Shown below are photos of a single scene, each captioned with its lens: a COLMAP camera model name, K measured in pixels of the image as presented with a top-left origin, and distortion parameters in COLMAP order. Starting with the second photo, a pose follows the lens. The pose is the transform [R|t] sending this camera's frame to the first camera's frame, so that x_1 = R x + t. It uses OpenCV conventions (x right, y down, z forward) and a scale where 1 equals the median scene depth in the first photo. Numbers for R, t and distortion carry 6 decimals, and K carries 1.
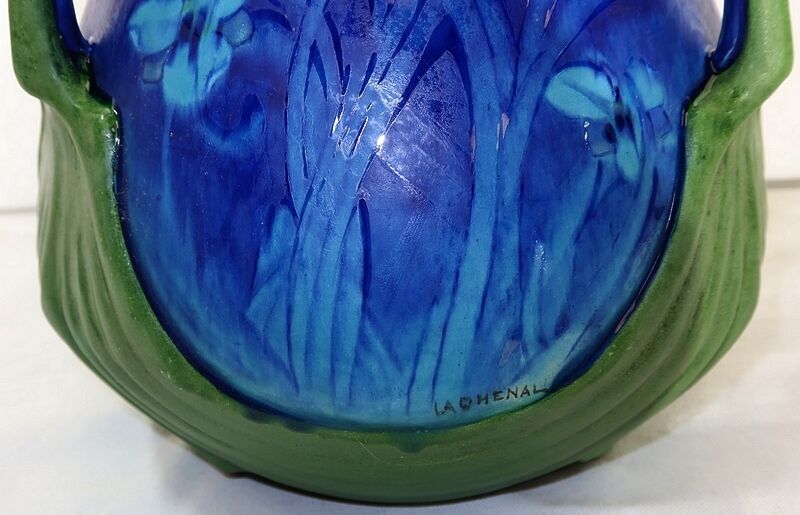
lens RADIAL K [[383.1, 0, 400.0], [0, 383.1, 257.5], [0, 0, 1]] dist [0.000397, 0.000562]
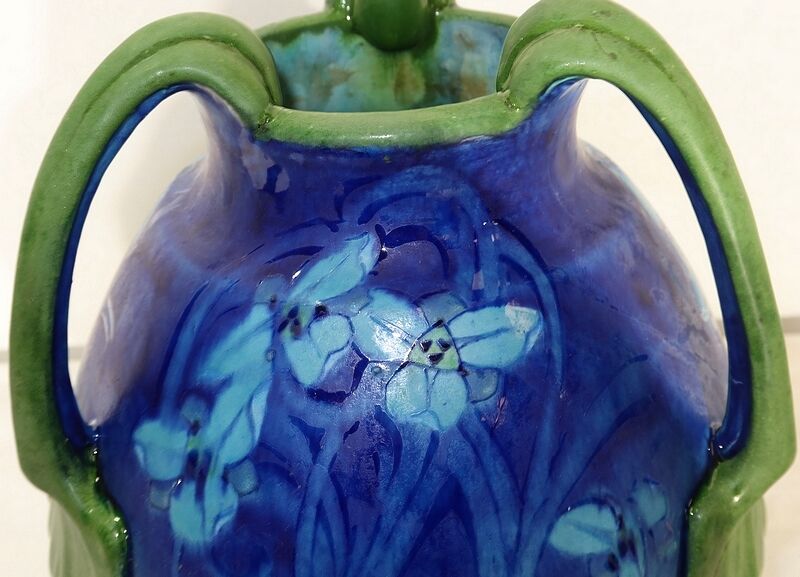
lens RADIAL K [[384.1, 0, 400.0], [0, 384.1, 288.5], [0, 0, 1]] dist [-0.000918, -0.000167]
pose [[0.999973, -0.007305, -0.000649, -0.009095], [0.007324, 0.999283, 0.037135, -1.108112], [0.000377, -0.037139, 0.999310, 0.012679]]
